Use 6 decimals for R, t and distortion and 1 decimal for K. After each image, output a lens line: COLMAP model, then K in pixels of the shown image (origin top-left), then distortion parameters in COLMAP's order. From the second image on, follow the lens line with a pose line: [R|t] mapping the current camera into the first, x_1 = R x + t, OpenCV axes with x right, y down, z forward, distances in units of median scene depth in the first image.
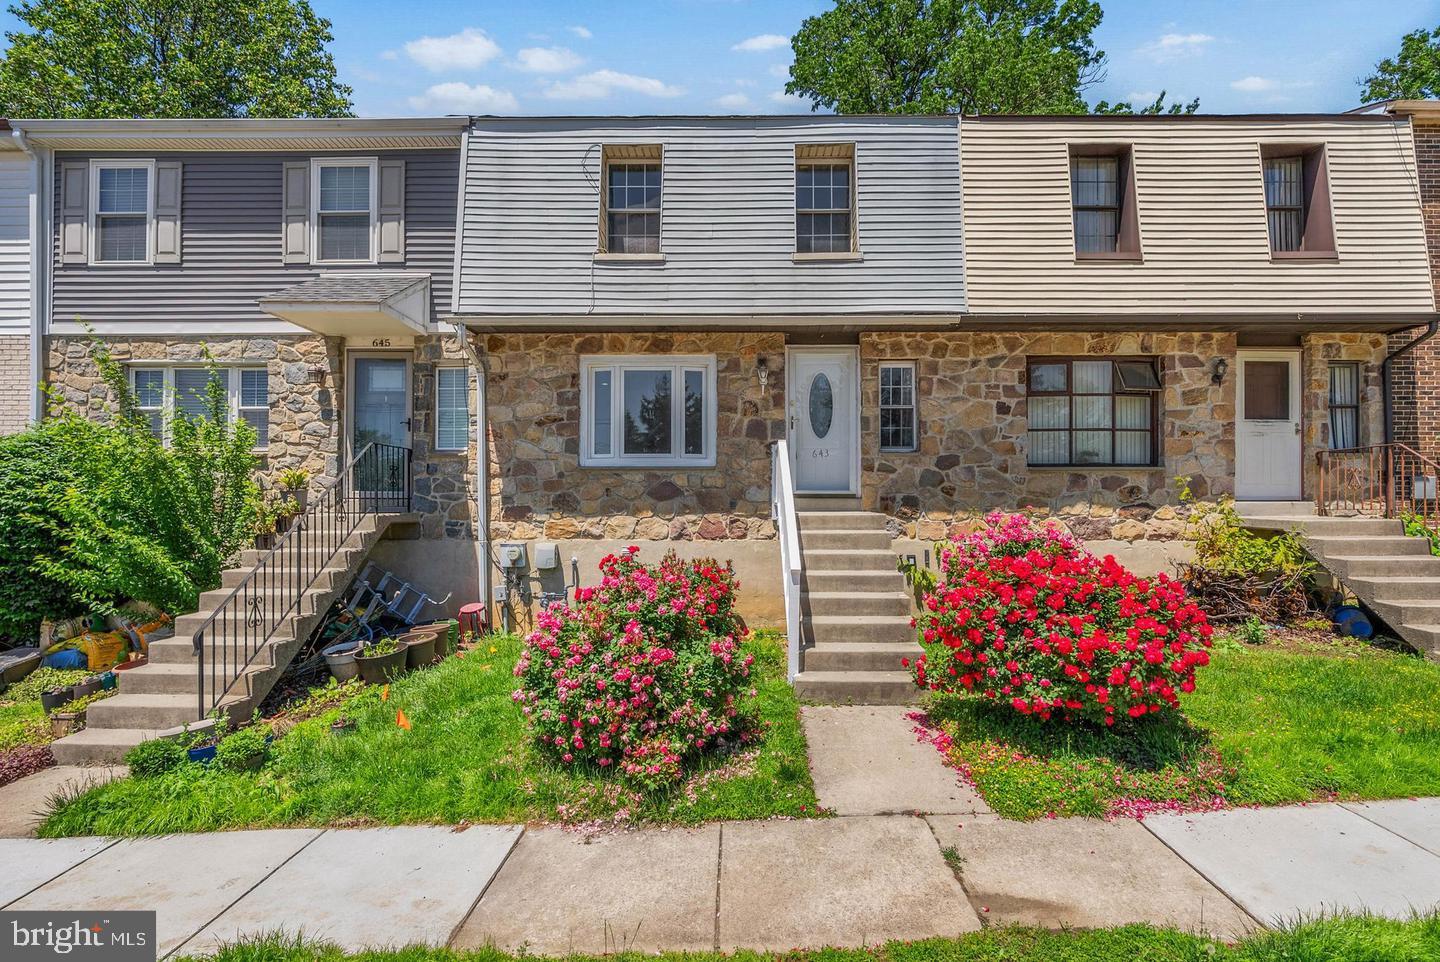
lens RADIAL K [[659.1, 0, 736.7], [0, 659.1, 466.2], [0, 0, 1]] dist [-0.004258, -0.000541]
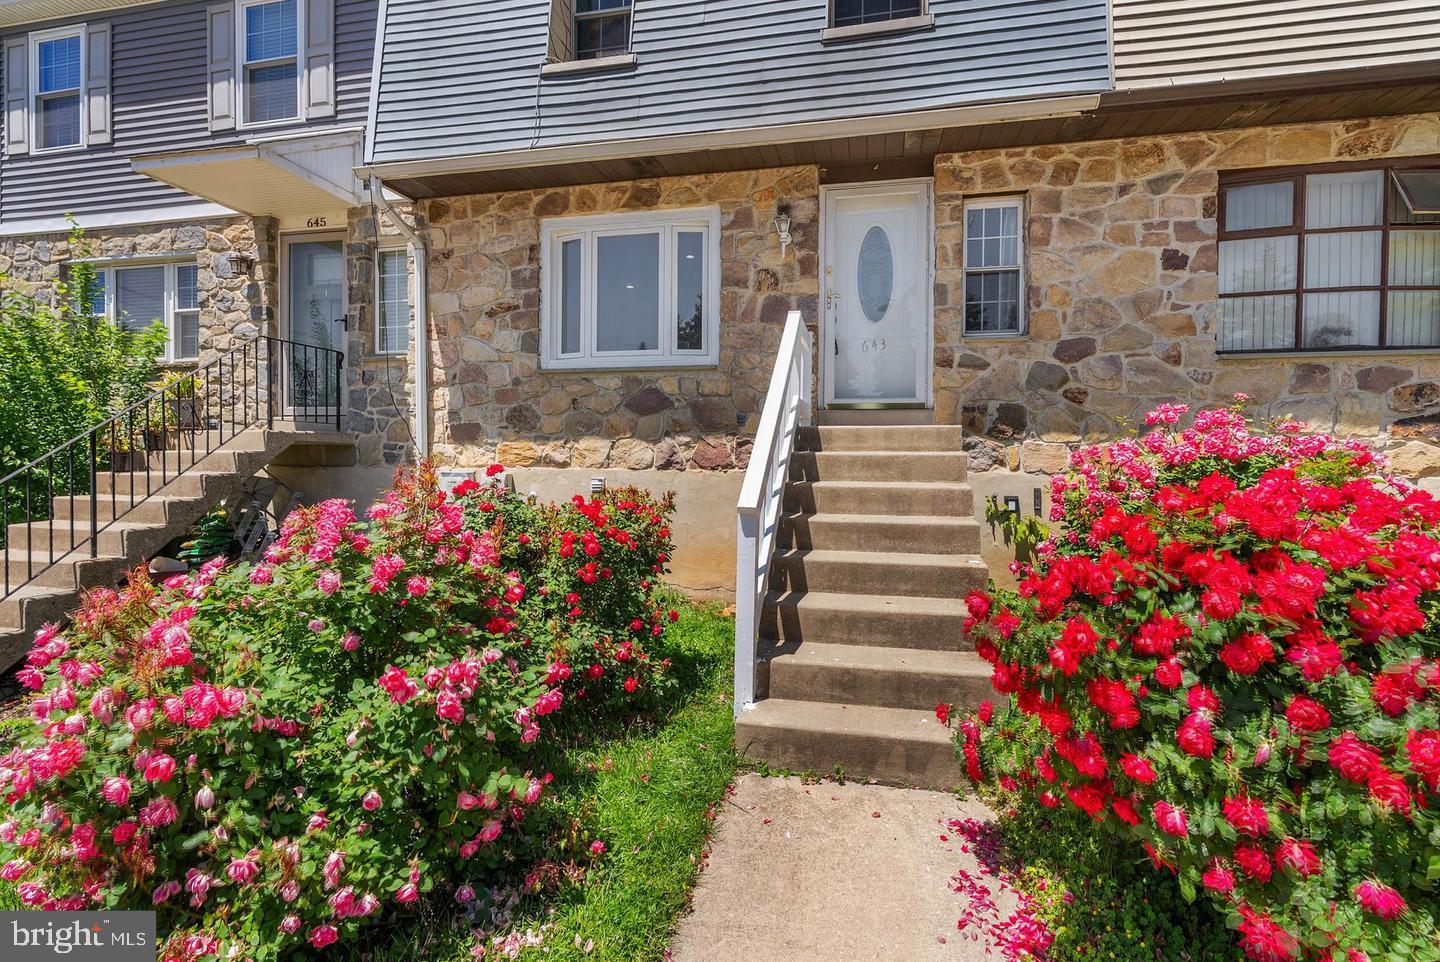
lens RADIAL K [[672.7, 0, 723.3], [0, 672.7, 440.8], [0, 0, 1]] dist [-0.004394, 0.001385]
pose [[0.982503, 0.002152, -0.186237, 0.106999], [0.005555, 0.999150, 0.040852, 0.051030], [0.186166, -0.041171, 0.981655, 0.296051]]
